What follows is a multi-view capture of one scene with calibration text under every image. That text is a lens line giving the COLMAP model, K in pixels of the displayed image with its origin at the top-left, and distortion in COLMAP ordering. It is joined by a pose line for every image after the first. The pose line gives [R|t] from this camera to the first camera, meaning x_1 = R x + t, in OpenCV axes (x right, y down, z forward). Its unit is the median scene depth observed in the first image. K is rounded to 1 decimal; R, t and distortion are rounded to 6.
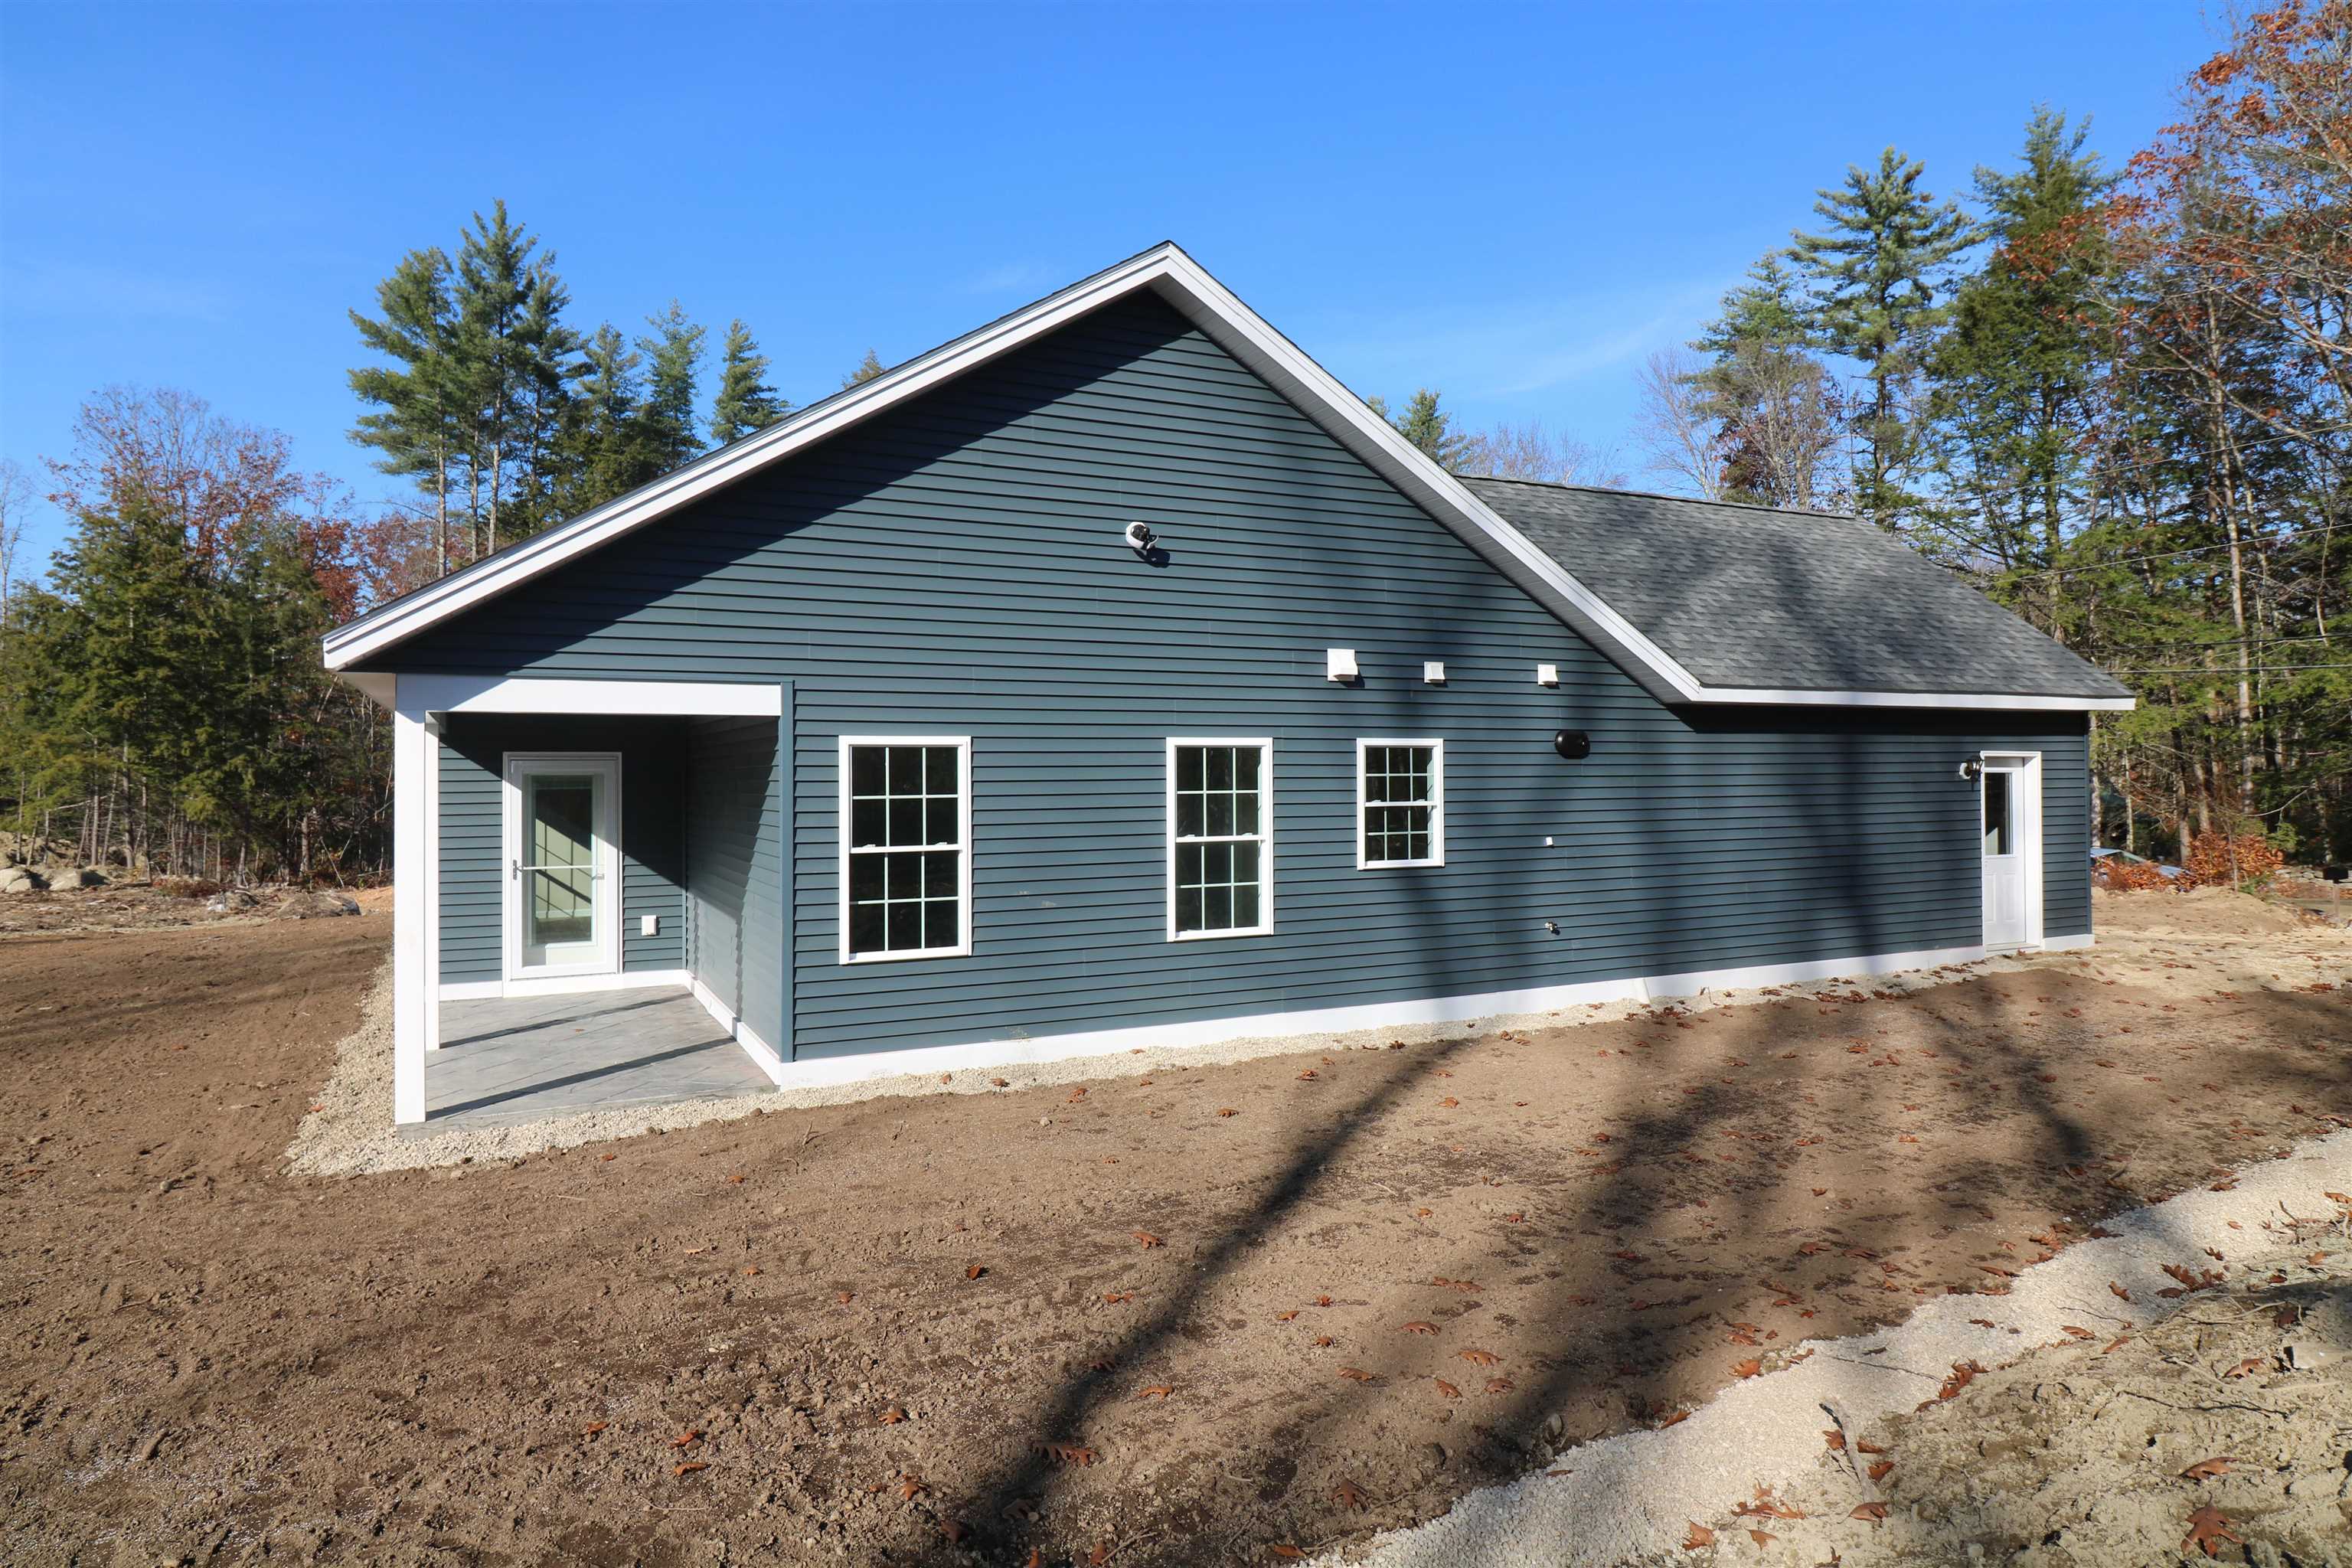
lens RADIAL K [[1384.4, 0, 1173.2], [0, 1384.4, 775.2], [0, 0, 1]] dist [0.007147, -0.009702]
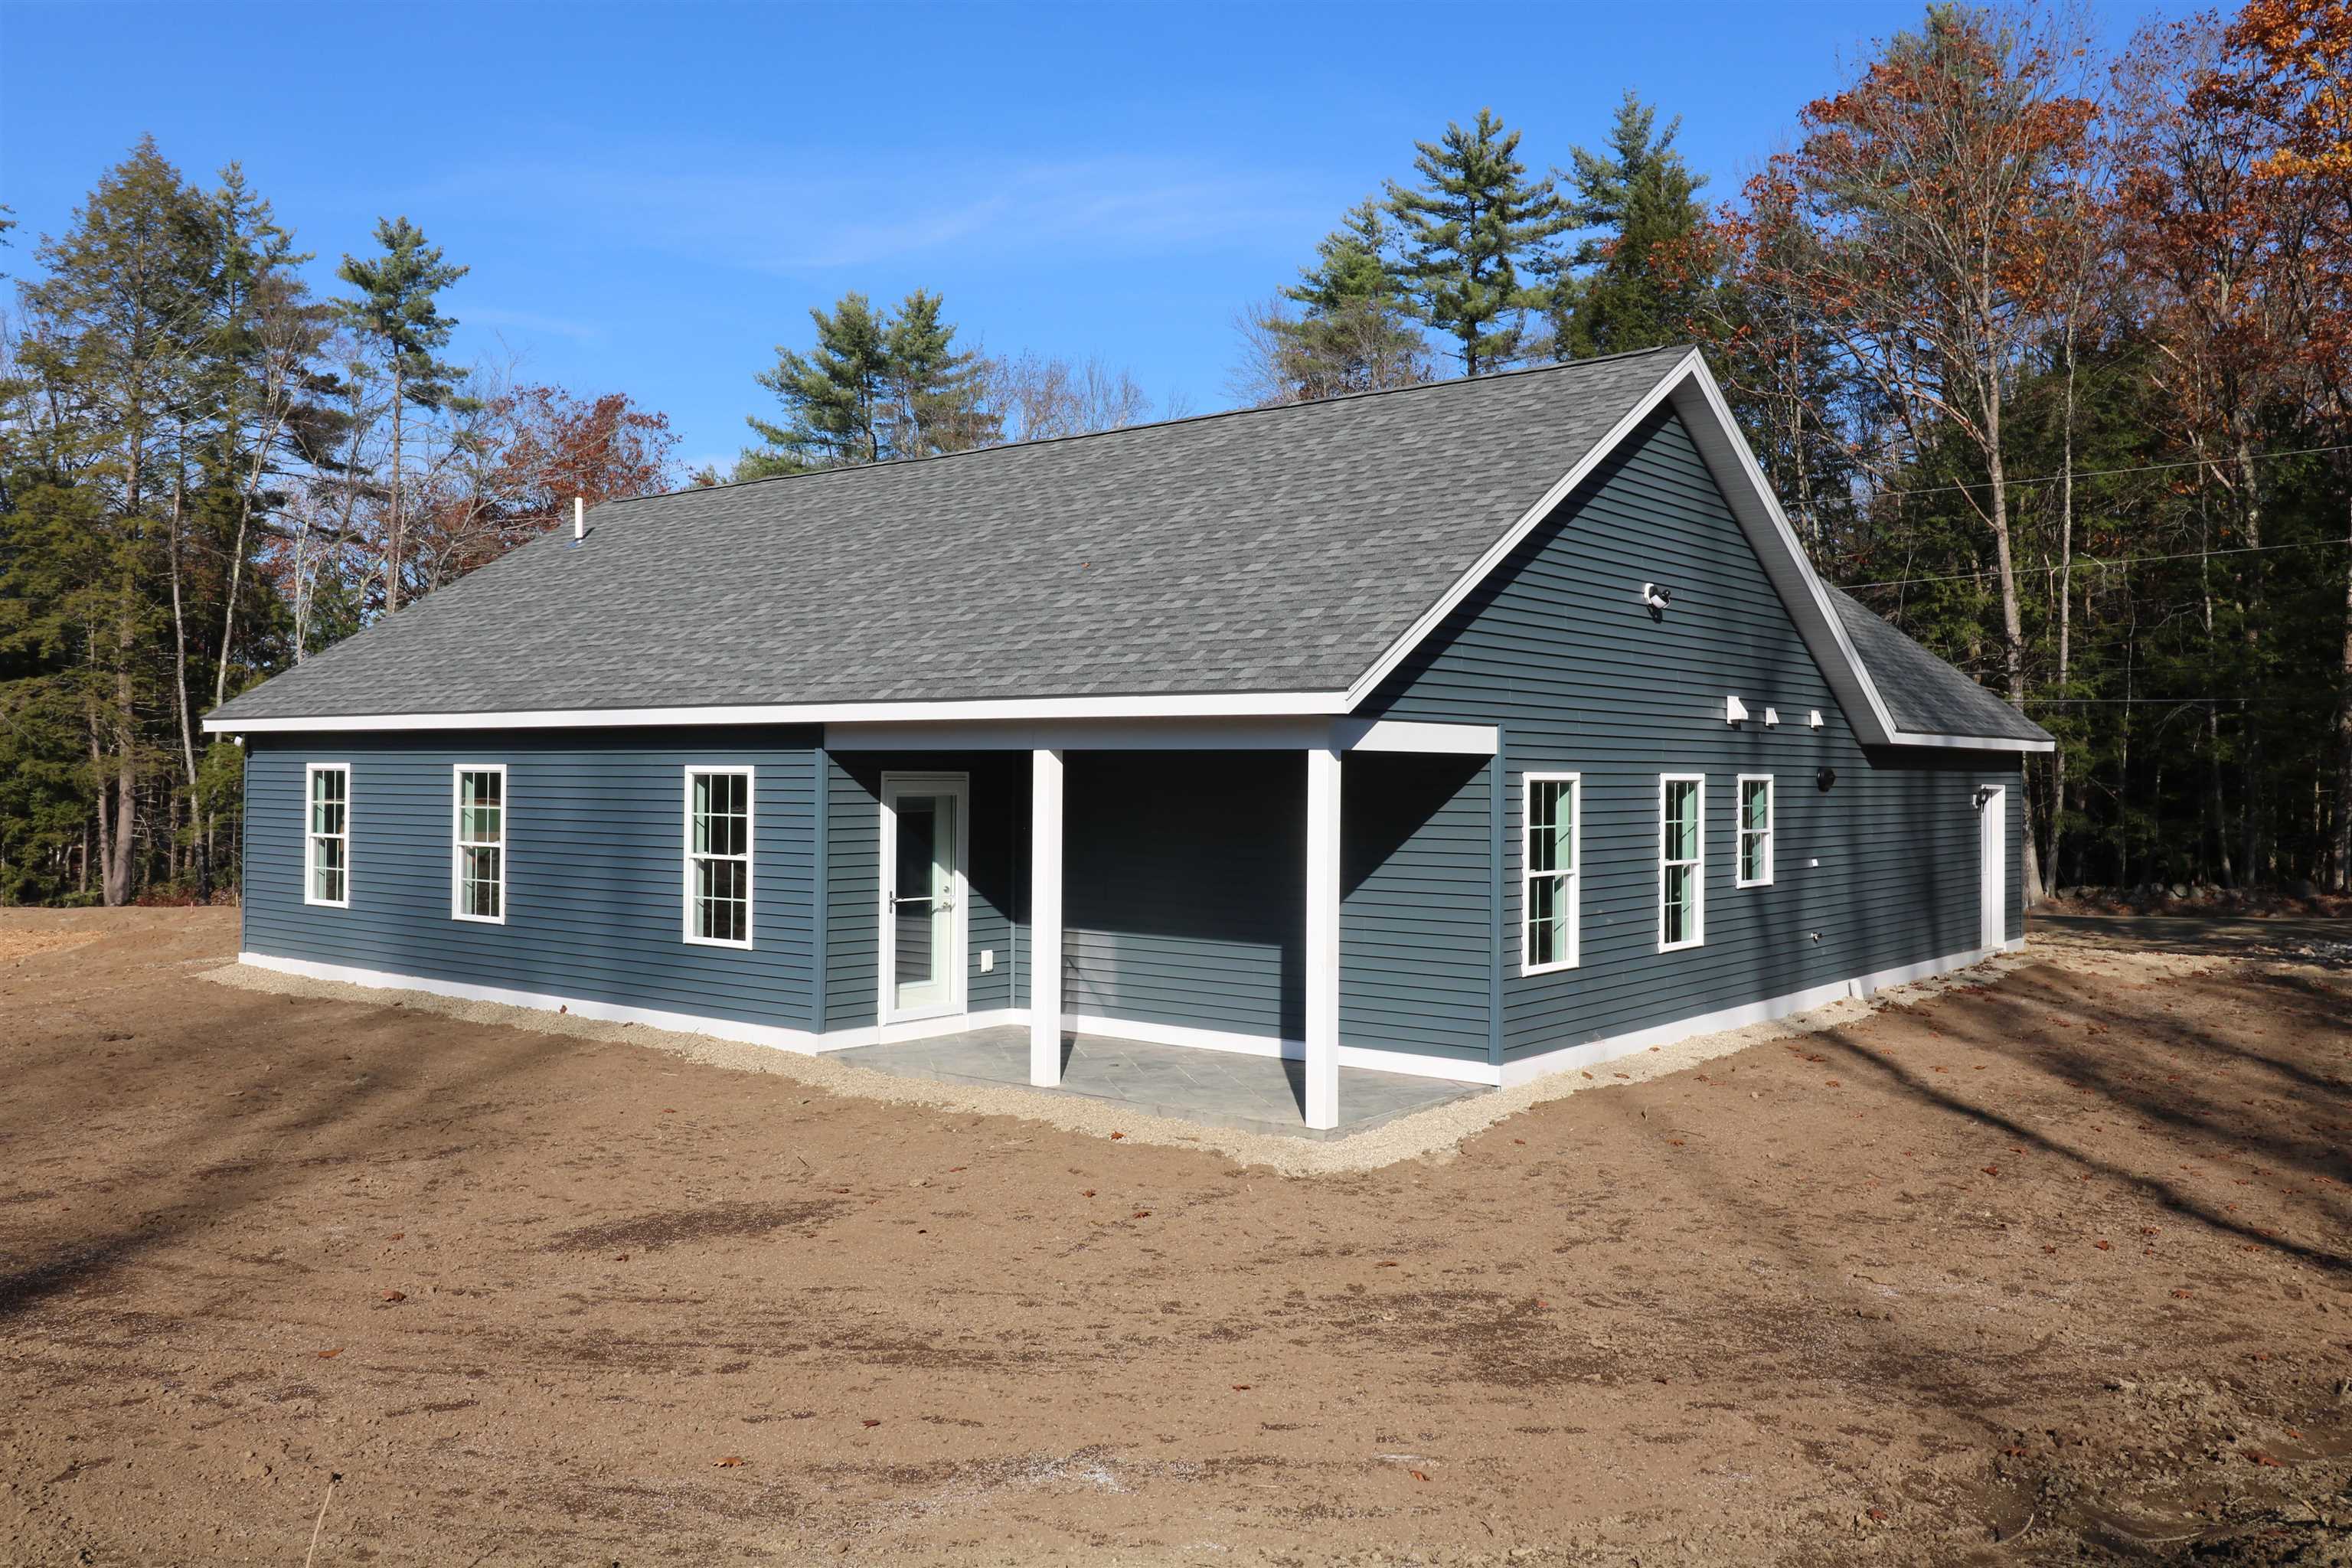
lens RADIAL K [[1867.2, 0, 1182.4], [0, 1867.2, 774.8], [0, 0, 1]] dist [-0.000068, 0.001142]
pose [[0.905954, 0.013374, 0.423166, -0.192104], [-0.013101, 0.999908, -0.003552, -0.003007], [-0.423174, -0.002326, 0.906045, -0.042111]]
